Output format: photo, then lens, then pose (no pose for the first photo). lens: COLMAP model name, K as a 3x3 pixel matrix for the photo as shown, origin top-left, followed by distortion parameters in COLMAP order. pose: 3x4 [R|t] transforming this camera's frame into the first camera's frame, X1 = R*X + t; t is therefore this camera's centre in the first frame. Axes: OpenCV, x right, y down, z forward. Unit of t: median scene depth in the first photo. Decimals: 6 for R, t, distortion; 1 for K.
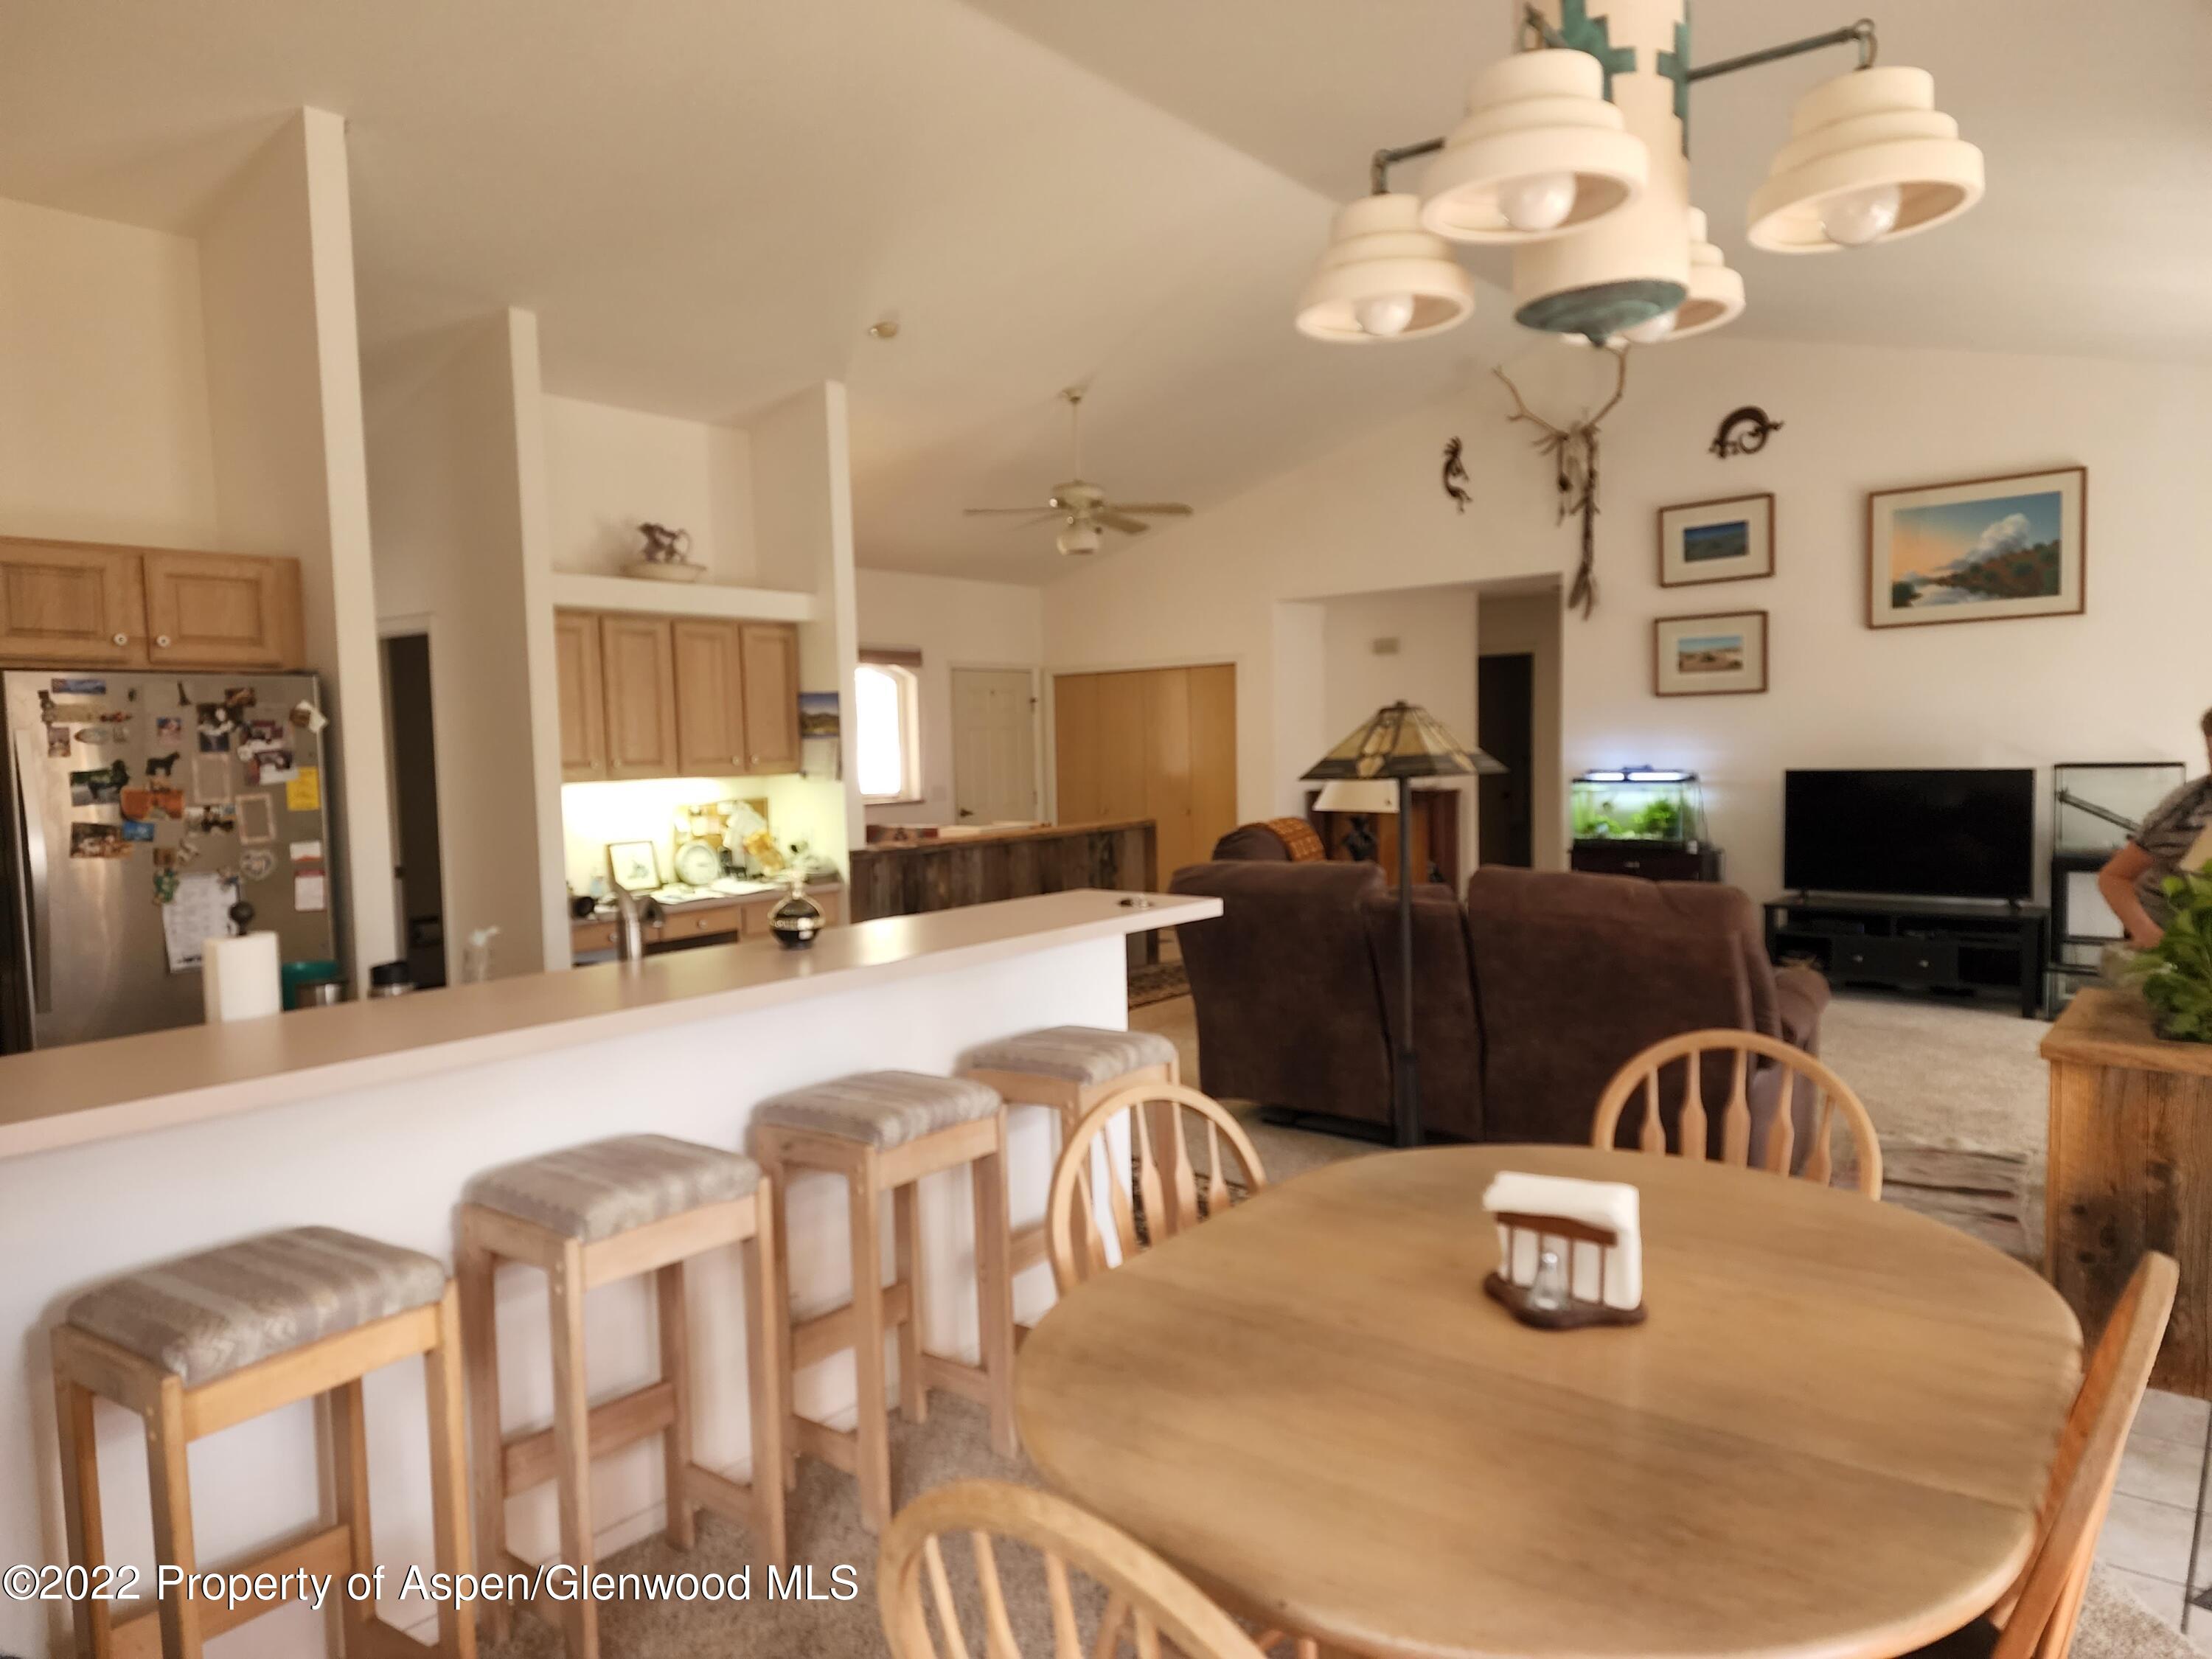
lens RADIAL K [[1467.7, 0, 1090.6], [0, 1467.7, 833.0], [0, 0, 1]] dist [0.084010, -0.059013]
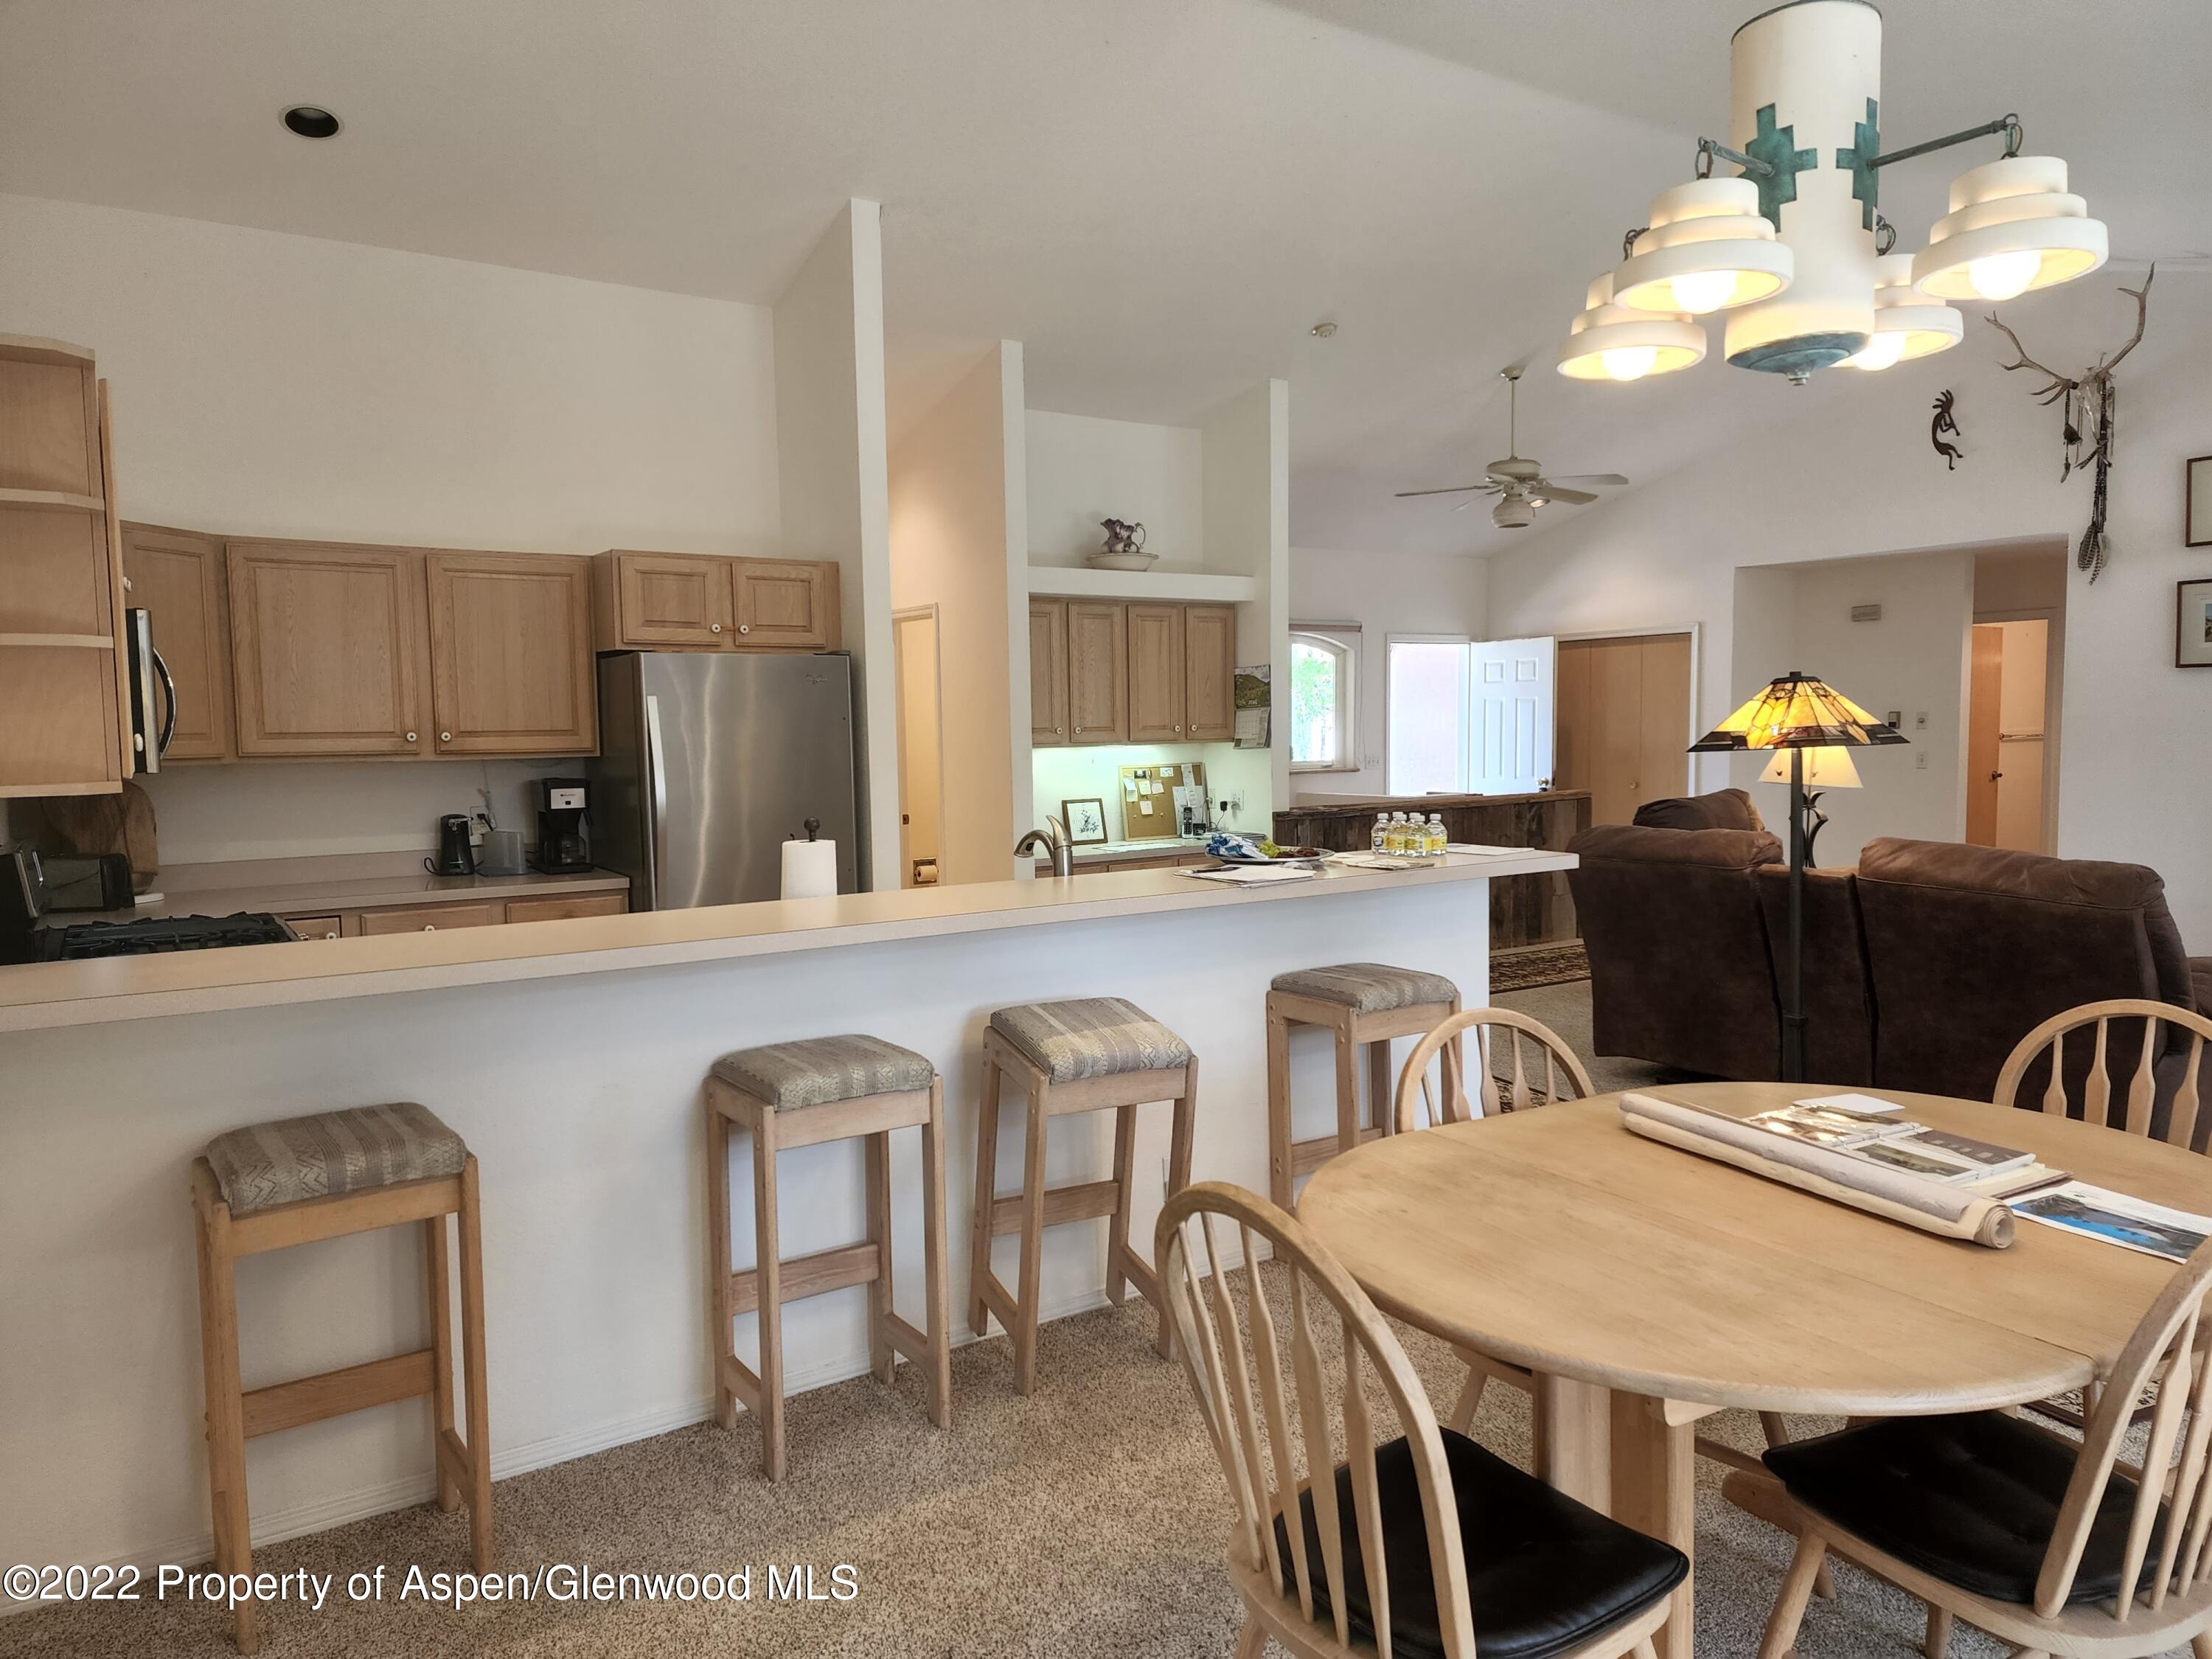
lens RADIAL K [[1482.3, 0, 1113.3], [0, 1482.3, 831.4], [0, 0, 1]] dist [0.104822, -0.108953]
pose [[0.955489, 0.031540, -0.293336, 0.044418], [-0.026986, 0.999444, 0.019559, 0.008124], [0.293790, -0.010772, 0.955809, -0.088373]]
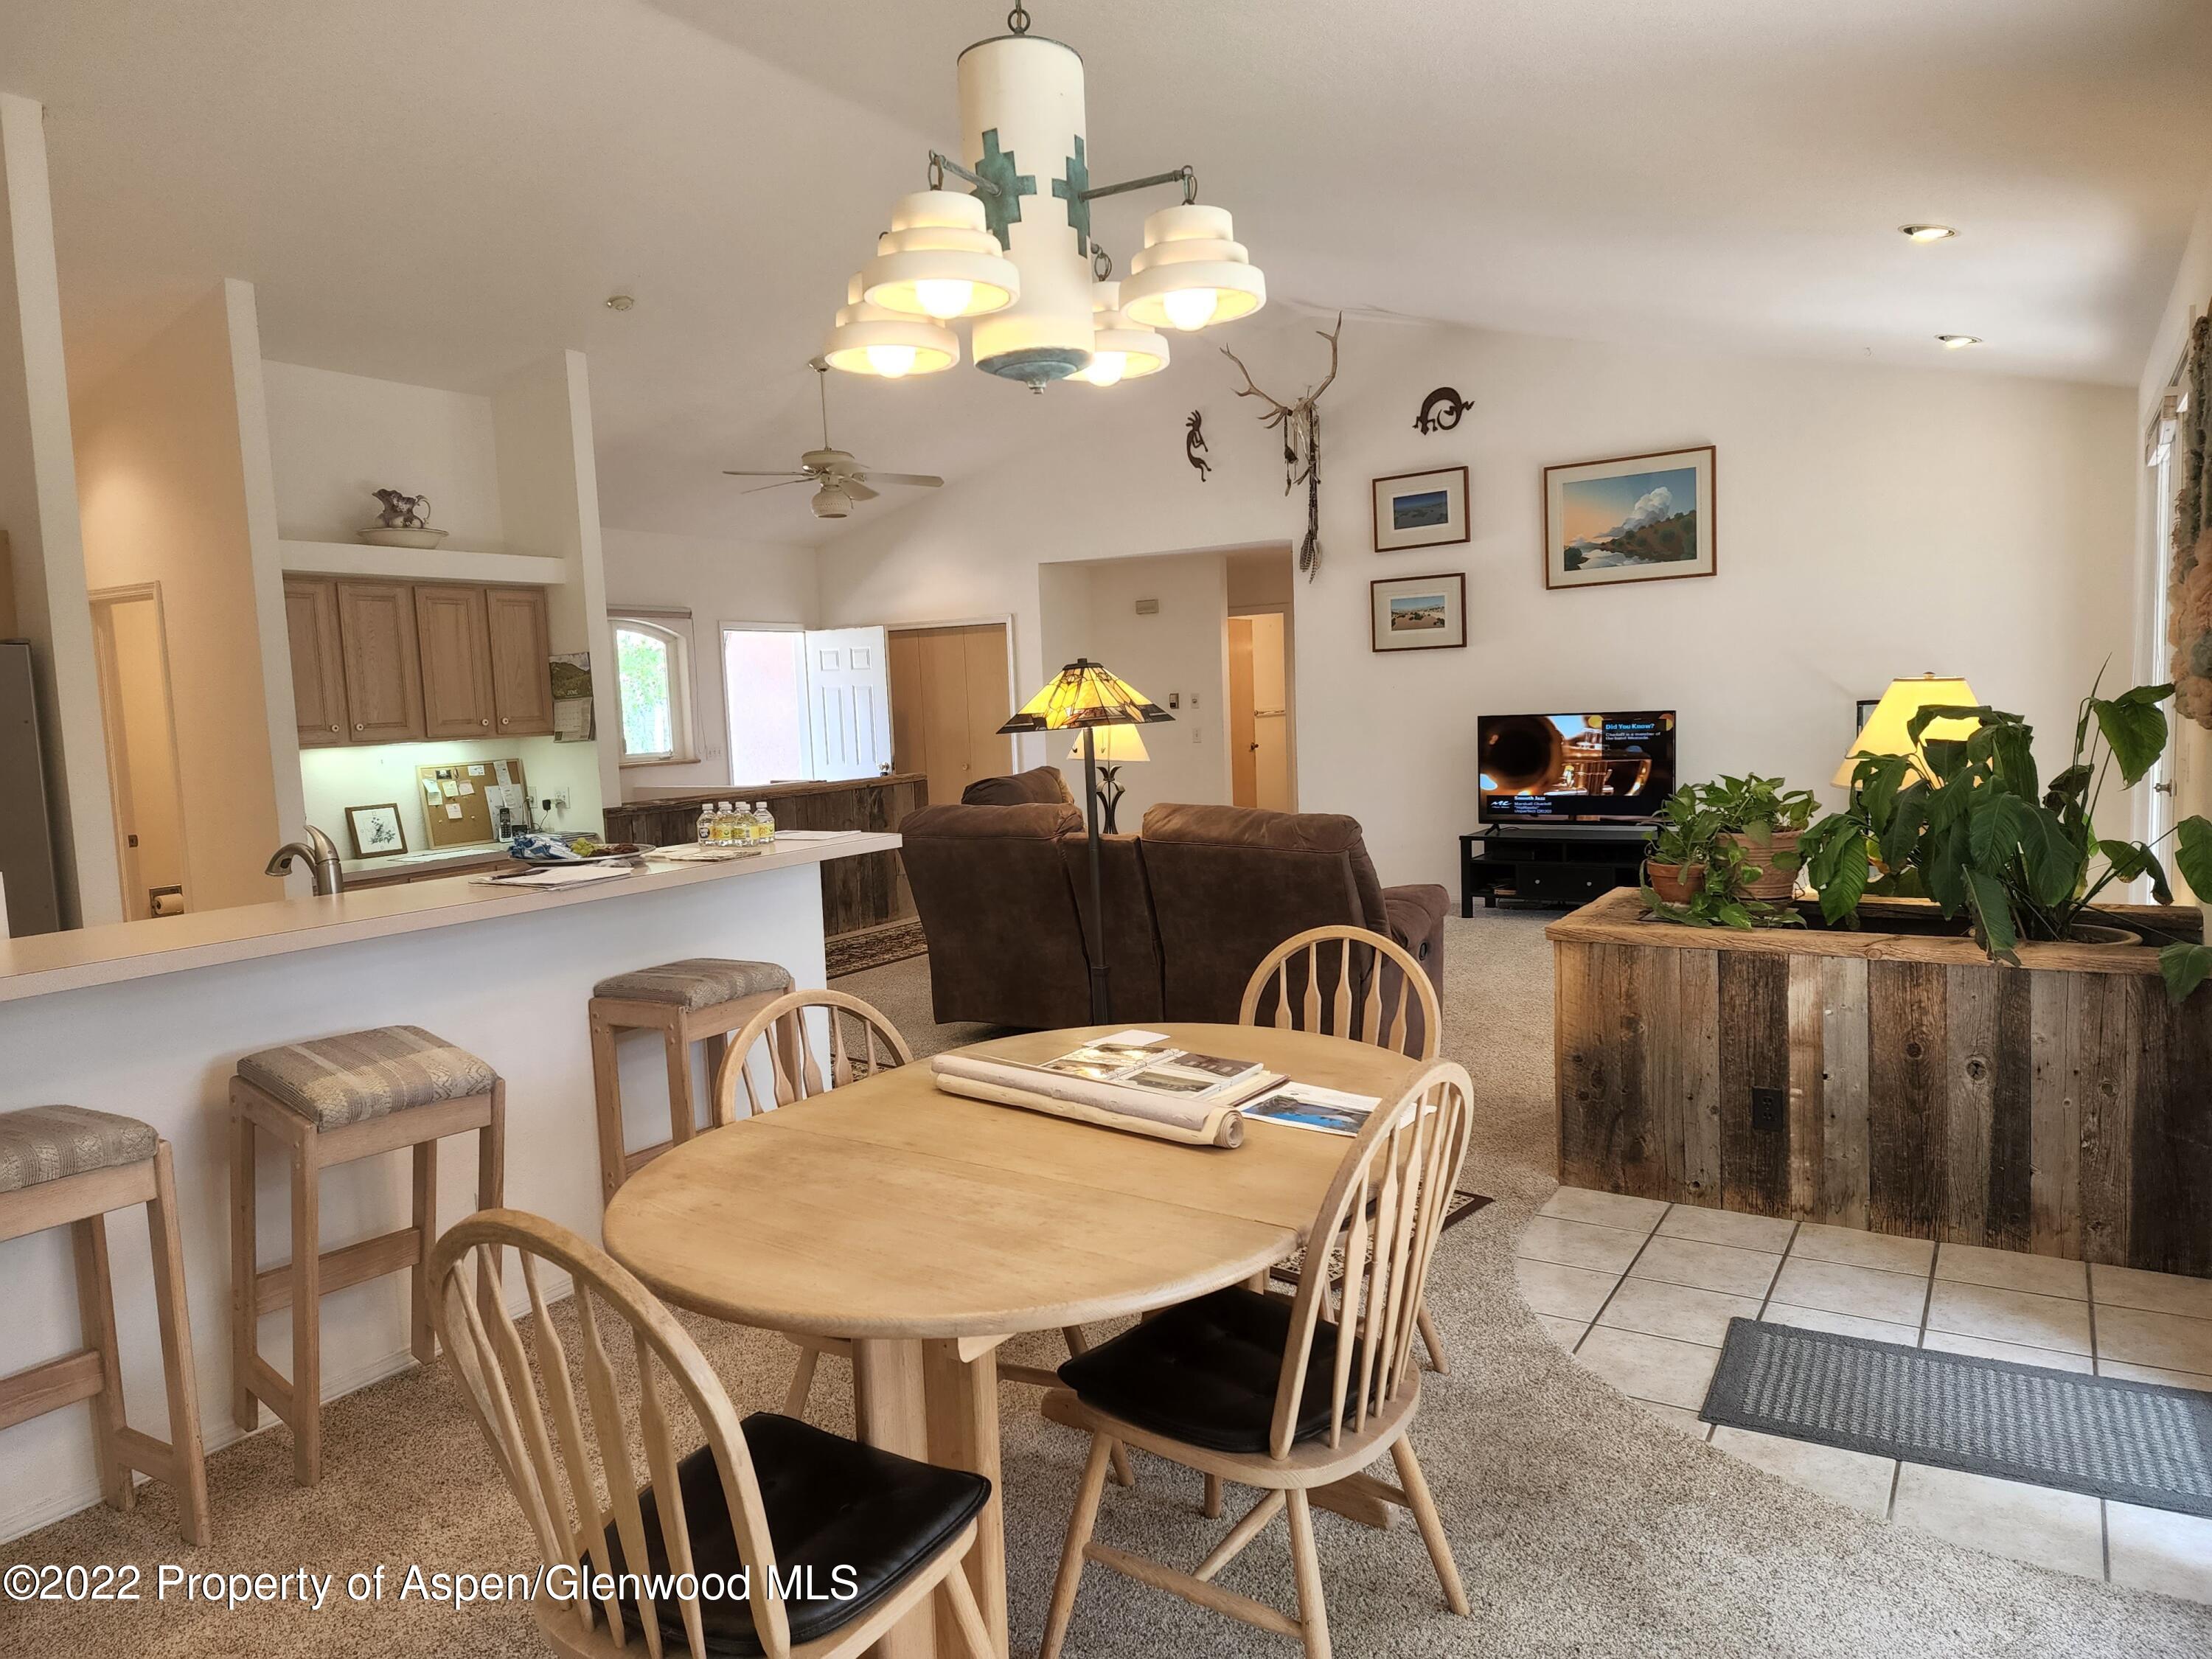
lens RADIAL K [[1482.3, 0, 1113.3], [0, 1482.3, 831.4], [0, 0, 1]] dist [0.104822, -0.108953]
pose [[0.991743, -0.027033, 0.125357, 0.056654], [0.023900, 0.999365, 0.026429, 0.008698], [-0.125992, -0.023215, 0.991760, -0.087252]]
